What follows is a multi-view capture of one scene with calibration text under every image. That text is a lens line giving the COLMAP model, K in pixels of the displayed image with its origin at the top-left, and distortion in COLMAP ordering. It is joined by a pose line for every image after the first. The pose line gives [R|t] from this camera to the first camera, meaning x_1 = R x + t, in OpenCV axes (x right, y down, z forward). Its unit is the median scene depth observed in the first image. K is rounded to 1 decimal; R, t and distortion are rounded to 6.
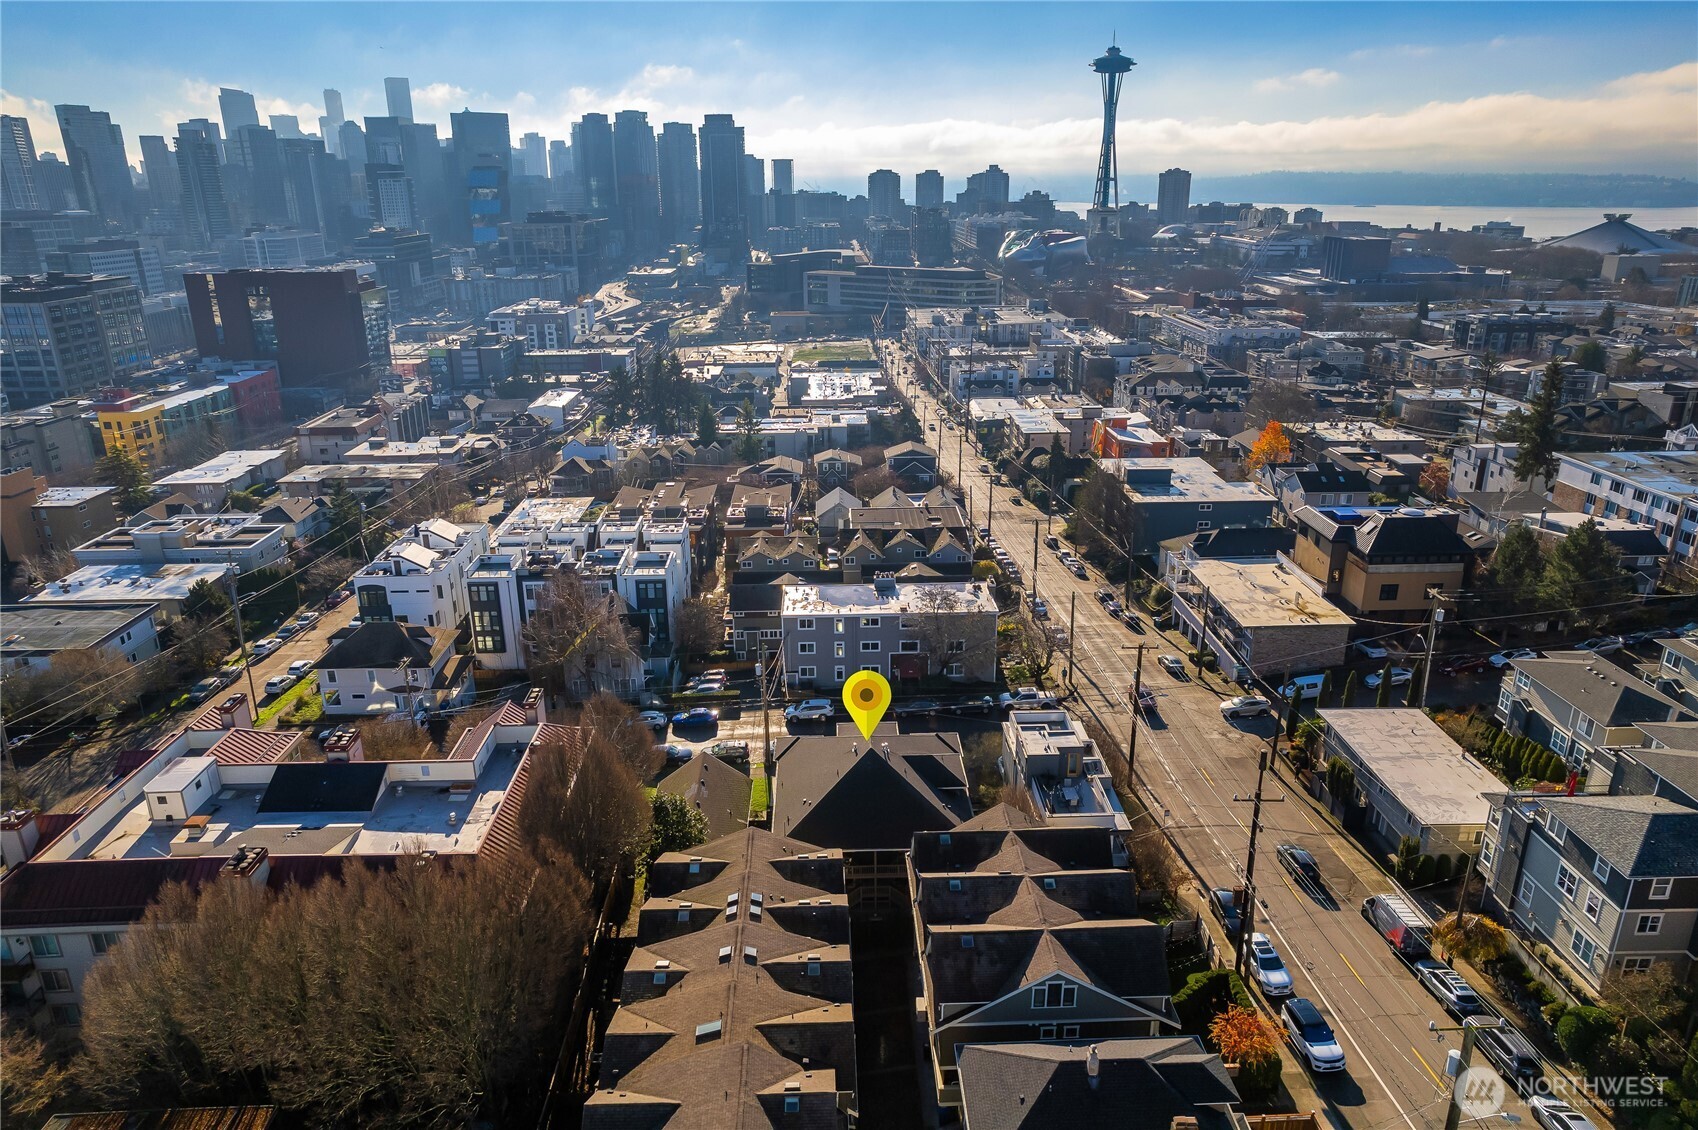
lens RADIAL K [[1084.7, 0, 855.8], [0, 1084.7, 564.2], [0, 0, 1]] dist [-0.042401, 0.041627]
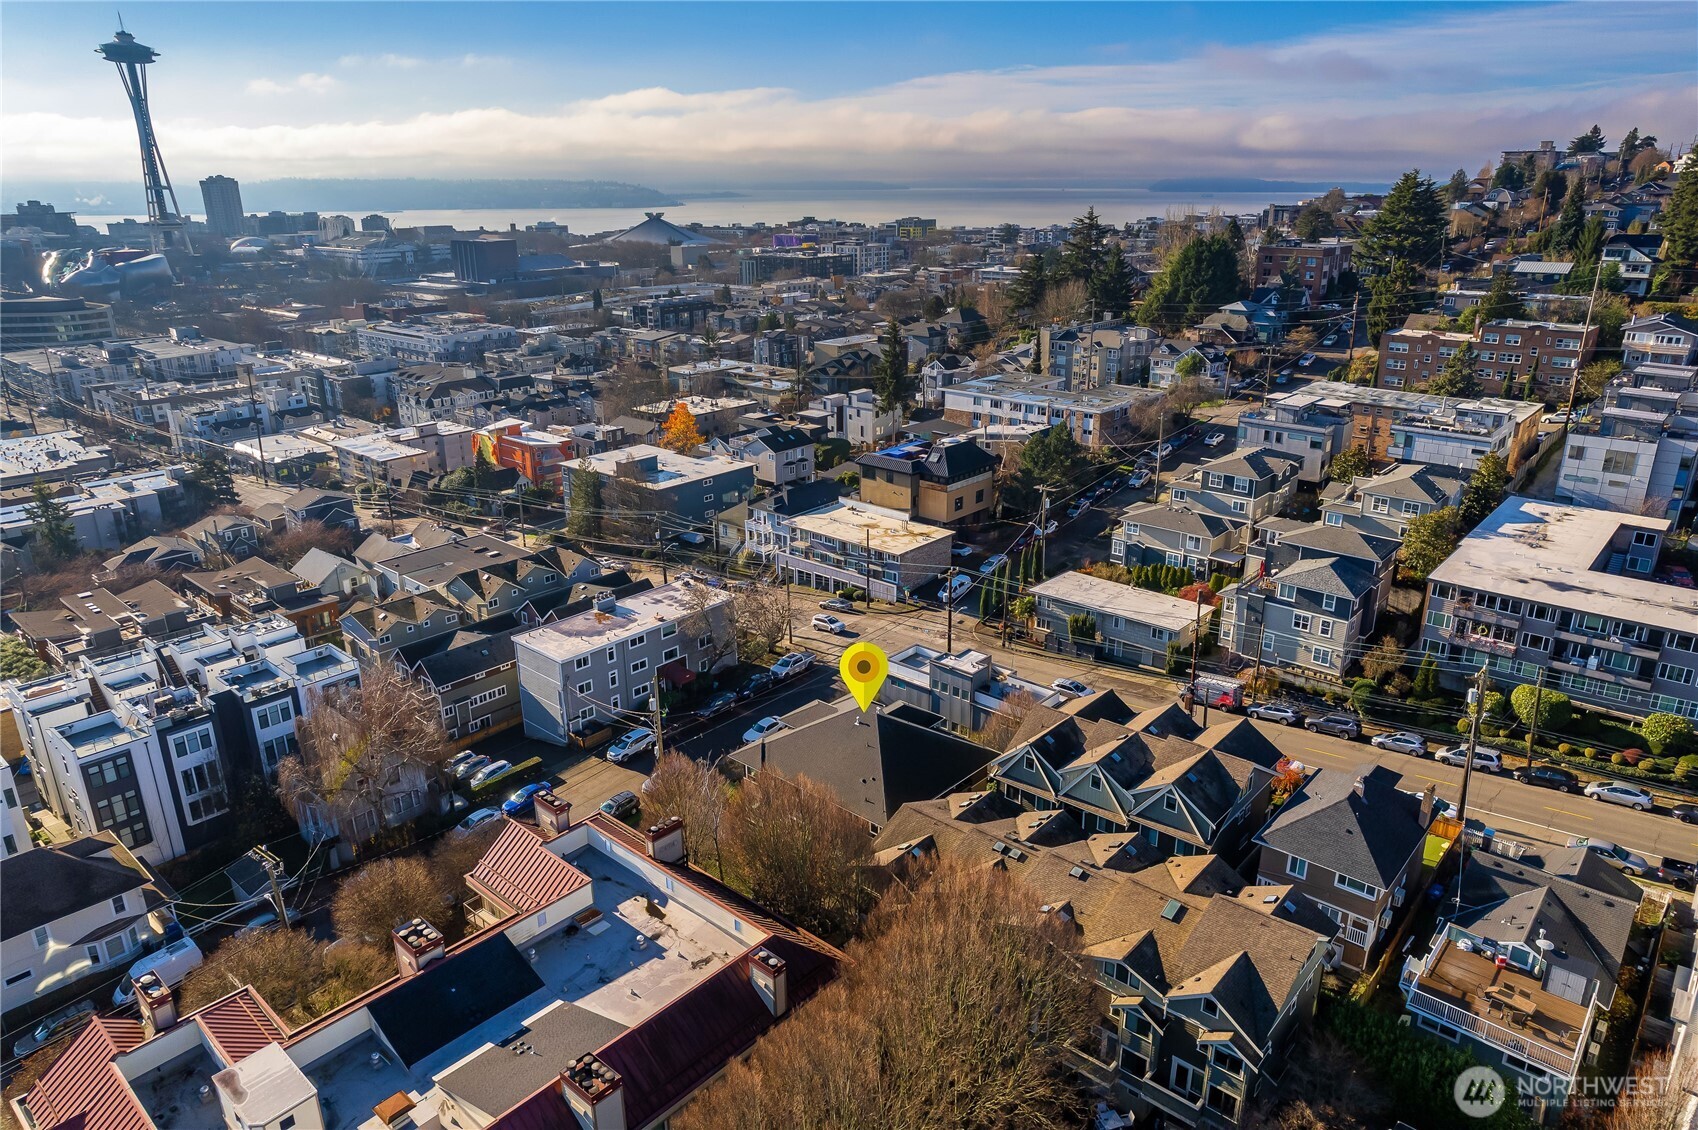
lens RADIAL K [[1084.7, 0, 843.1], [0, 1084.7, 566.4], [0, 0, 1]] dist [-0.042401, 0.041627]
pose [[0.692742, -0.240509, 0.679900, -0.402767], [0.242948, 0.965475, 0.093992, -0.046108], [-0.679033, 0.100068, 0.727256, 0.131919]]
